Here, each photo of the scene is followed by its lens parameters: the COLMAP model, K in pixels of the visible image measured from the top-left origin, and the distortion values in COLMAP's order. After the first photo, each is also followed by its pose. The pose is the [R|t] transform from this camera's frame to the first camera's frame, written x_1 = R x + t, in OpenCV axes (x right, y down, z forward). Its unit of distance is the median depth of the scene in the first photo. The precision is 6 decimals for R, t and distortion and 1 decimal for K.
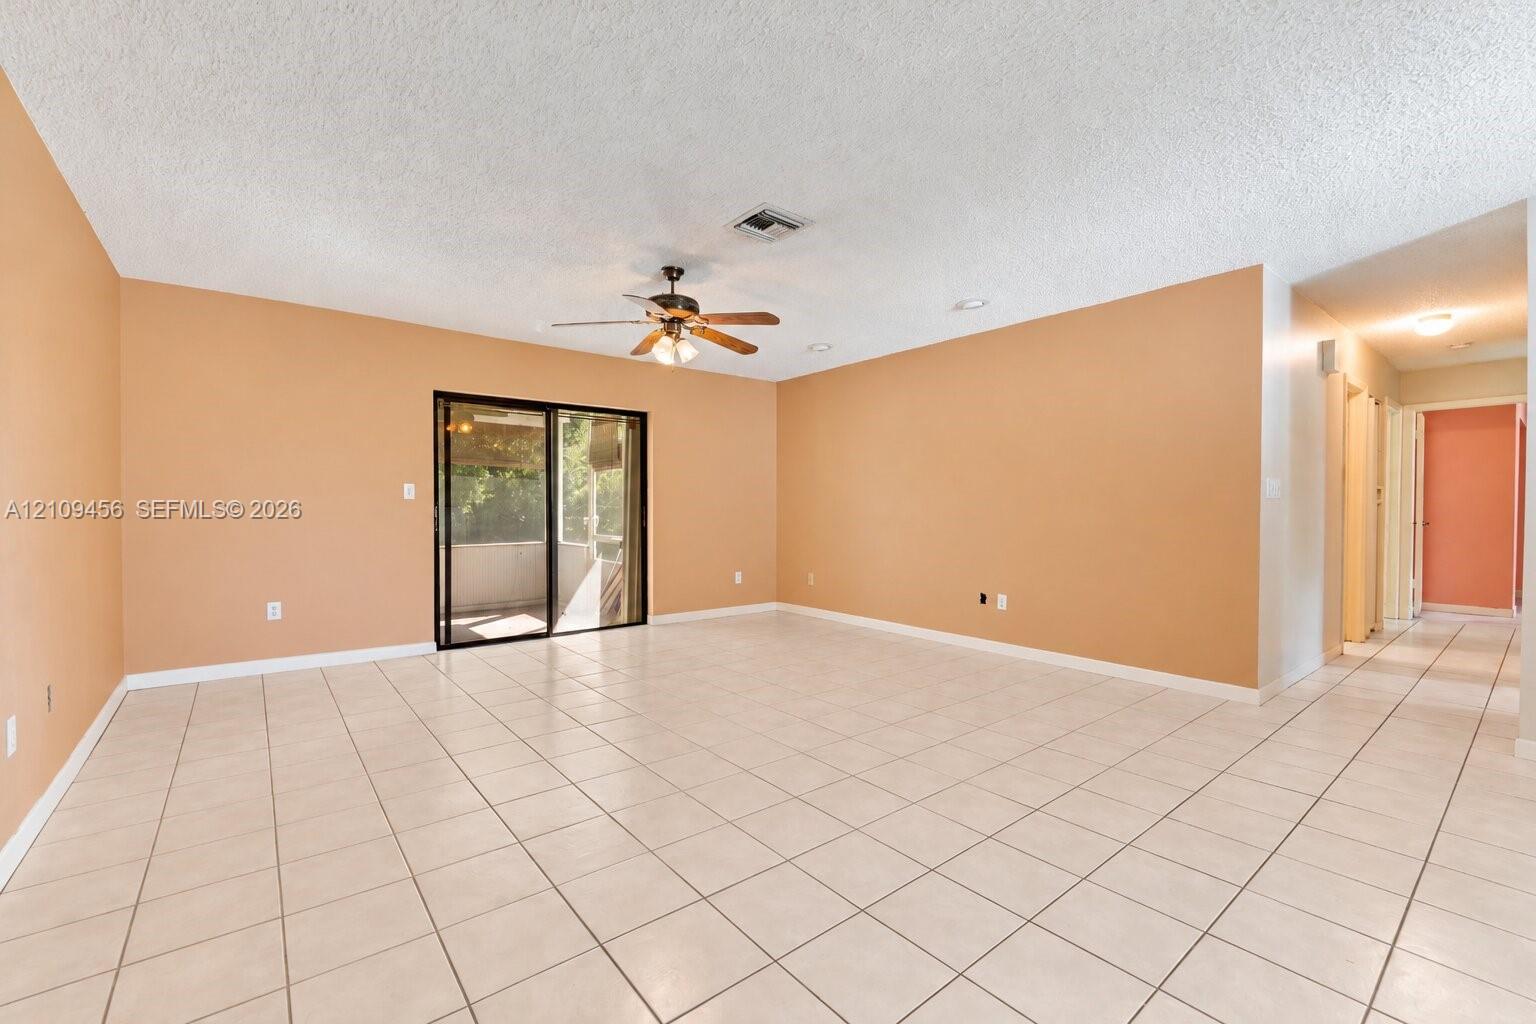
lens RADIAL K [[630.9, 0, 770.8], [0, 630.9, 516.9], [0, 0, 1]] dist [0.016352, 0.000537]
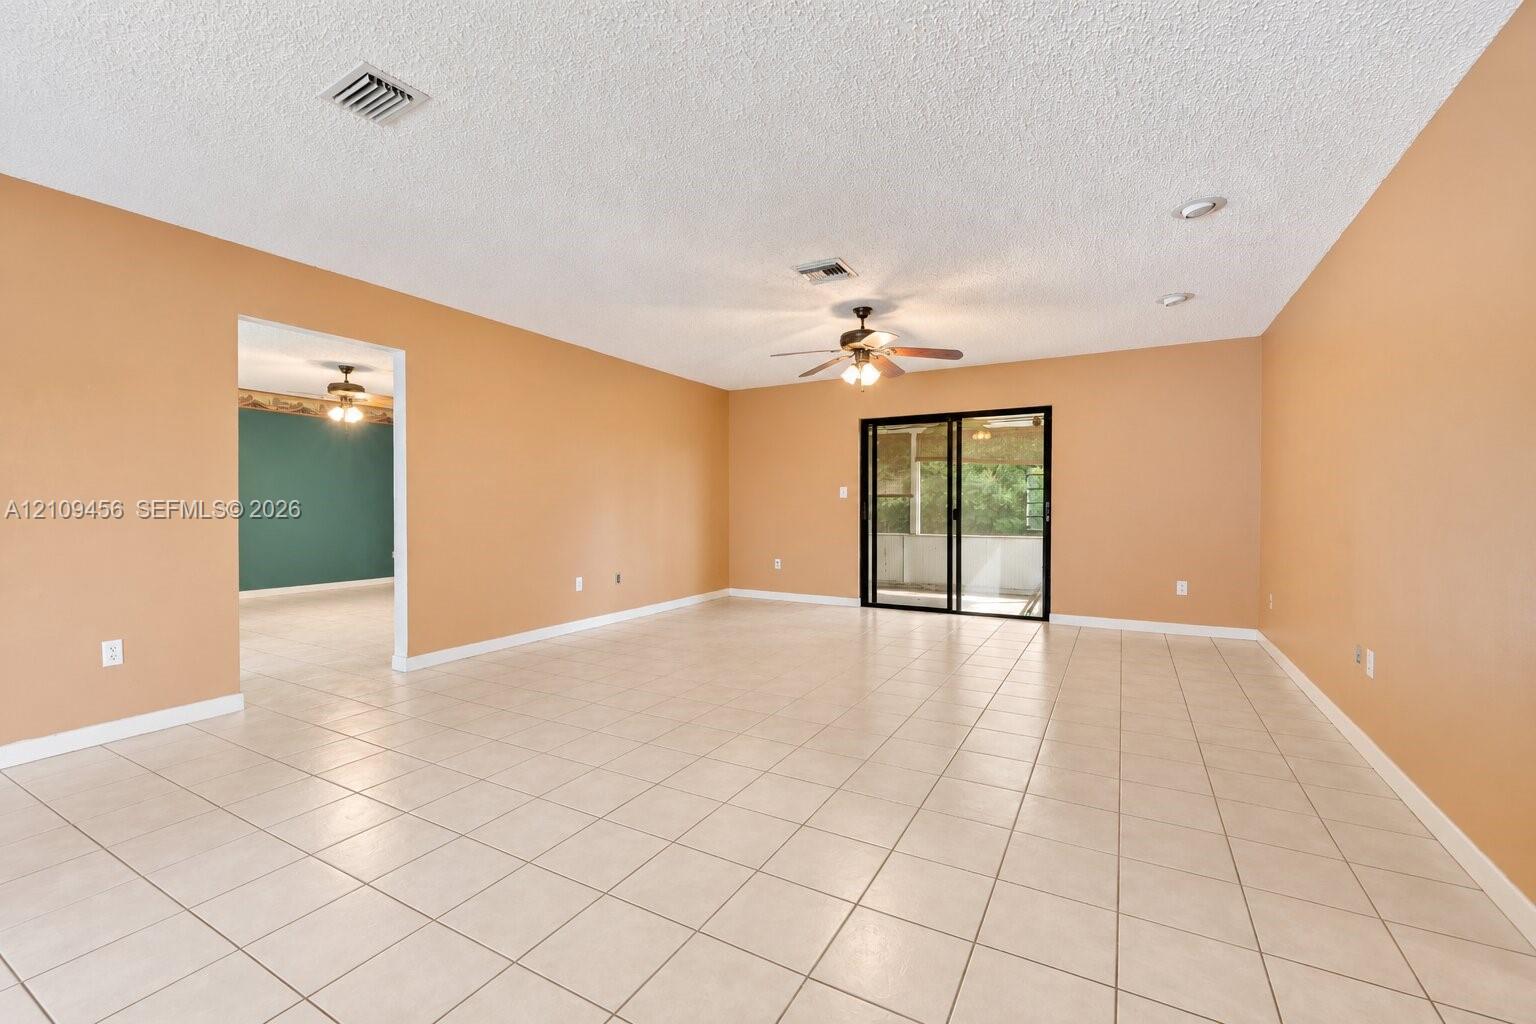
lens RADIAL K [[630.9, 0, 773.1], [0, 630.9, 513.0], [0, 0, 1]] dist [0.016352, 0.000537]
pose [[0.399173, 0.010309, -0.916818, 0.604508], [-0.009794, 0.999928, 0.006979, -0.001438], [0.916823, 0.006193, 0.399245, 0.236227]]
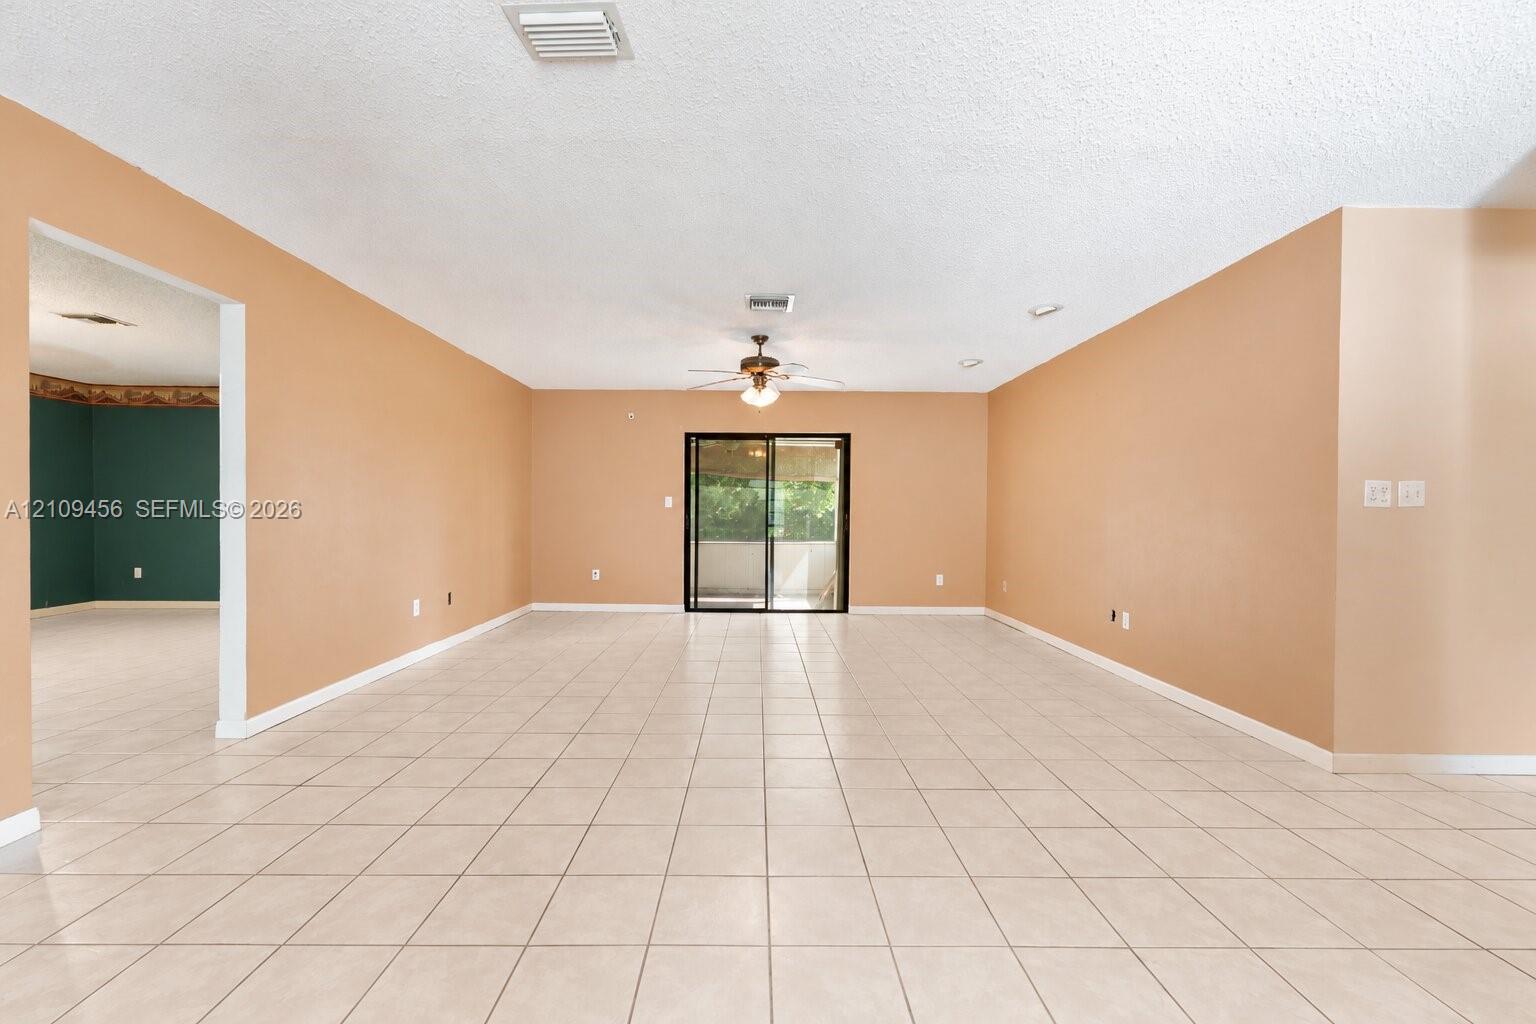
lens RADIAL K [[630.9, 0, 772.6], [0, 630.9, 517.2], [0, 0, 1]] dist [0.016352, 0.000537]
pose [[0.795039, 0.009824, -0.606479, 0.457117], [-0.013225, 0.999912, -0.001139, -0.005469], [0.606414, 0.008926, 0.795099, -0.028421]]
